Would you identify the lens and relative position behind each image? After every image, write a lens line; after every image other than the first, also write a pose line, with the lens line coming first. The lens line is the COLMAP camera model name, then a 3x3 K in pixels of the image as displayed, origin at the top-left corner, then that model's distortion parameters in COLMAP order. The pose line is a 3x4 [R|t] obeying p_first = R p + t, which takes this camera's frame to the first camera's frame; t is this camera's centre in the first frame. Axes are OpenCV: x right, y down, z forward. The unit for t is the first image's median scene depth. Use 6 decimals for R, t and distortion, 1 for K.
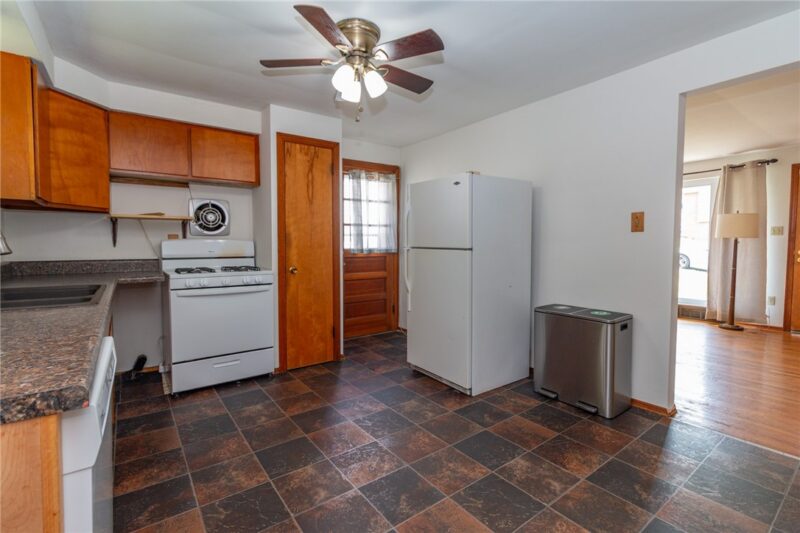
lens RADIAL K [[369.3, 0, 403.1], [0, 369.3, 259.5], [0, 0, 1]] dist [-0.000007, -0.000286]
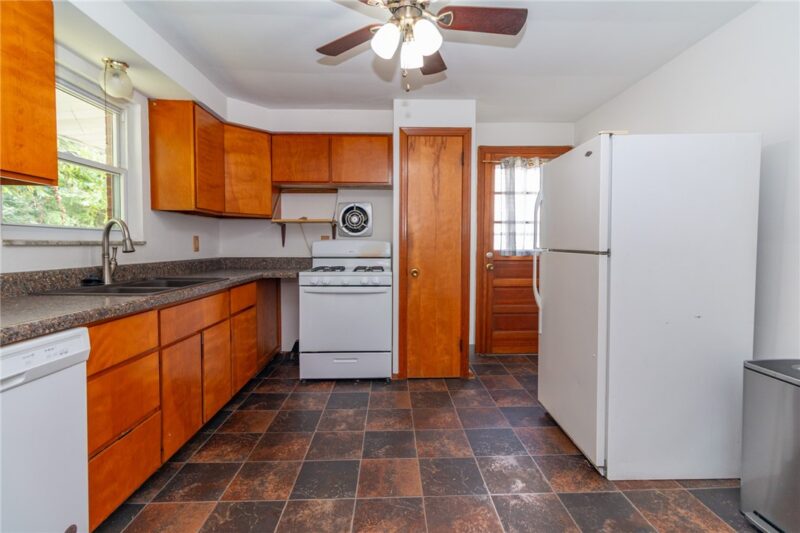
lens RADIAL K [[369.3, 0, 403.1], [0, 369.3, 259.5], [0, 0, 1]] dist [-0.000007, -0.000286]
pose [[0.821488, 0.024016, -0.569719, 0.216508], [-0.025509, 0.999660, 0.005359, -0.008710], [0.569654, 0.010131, 0.821822, 0.222462]]
